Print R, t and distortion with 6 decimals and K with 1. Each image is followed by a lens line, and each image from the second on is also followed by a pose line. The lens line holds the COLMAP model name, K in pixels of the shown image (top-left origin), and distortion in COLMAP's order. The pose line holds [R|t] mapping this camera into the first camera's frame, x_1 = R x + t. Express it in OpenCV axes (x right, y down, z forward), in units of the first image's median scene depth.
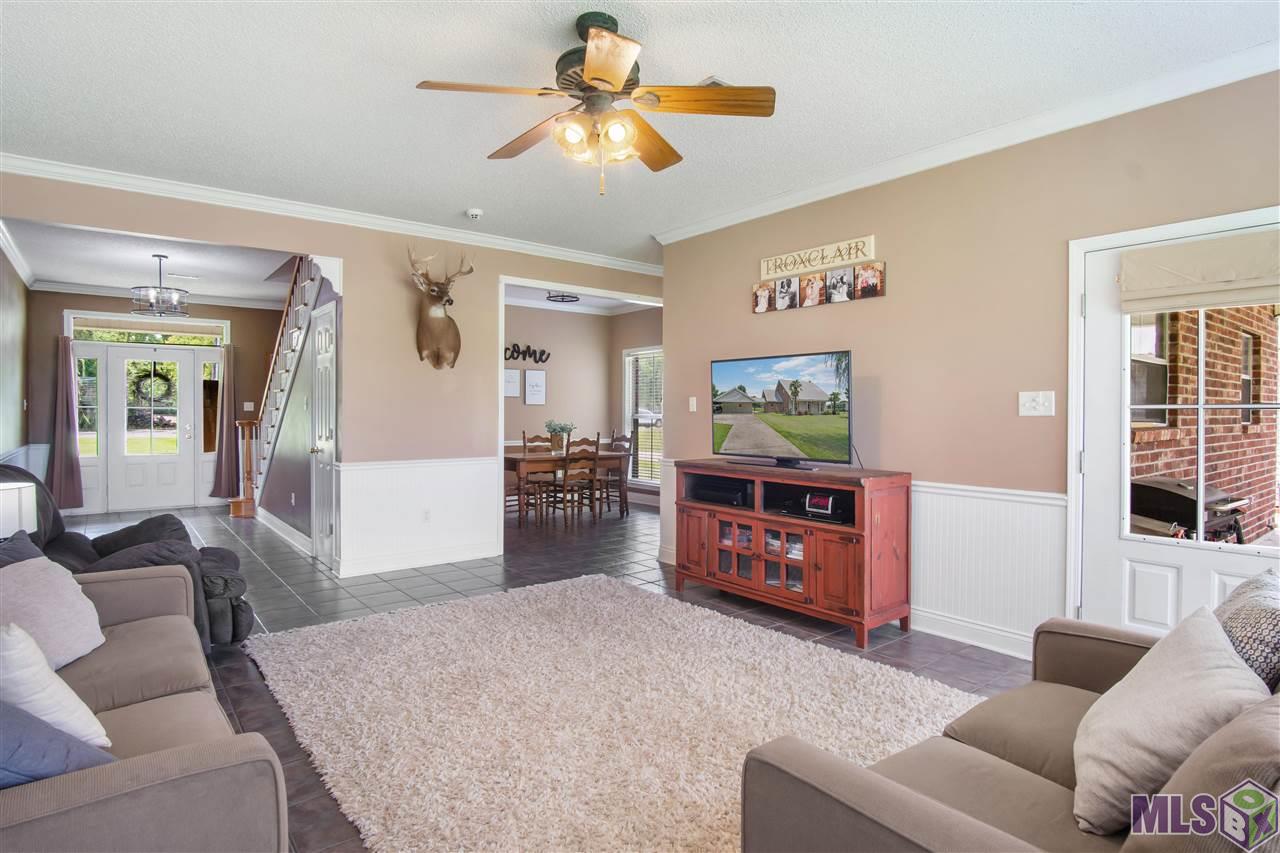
lens RADIAL K [[685.5, 0, 656.4], [0, 685.5, 417.7], [0, 0, 1]] dist [-0.014887, 0.002125]
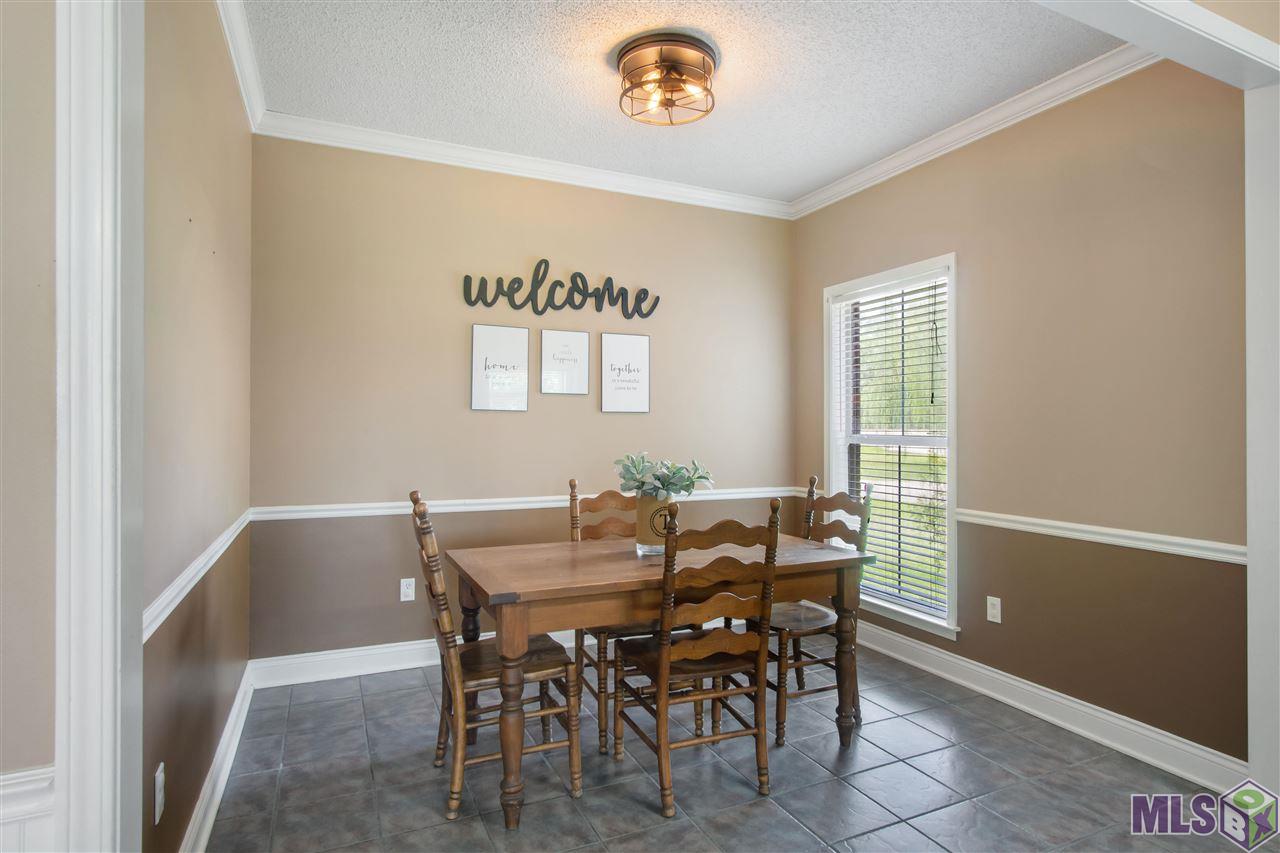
lens RADIAL K [[685.5, 0, 656.4], [0, 685.5, 417.7], [0, 0, 1]] dist [-0.014887, 0.002125]
pose [[0.971047, -0.005854, -0.238817, -0.052676], [0.001407, 0.999823, -0.018786, -0.007410], [0.238885, 0.017906, 0.970883, 0.582909]]
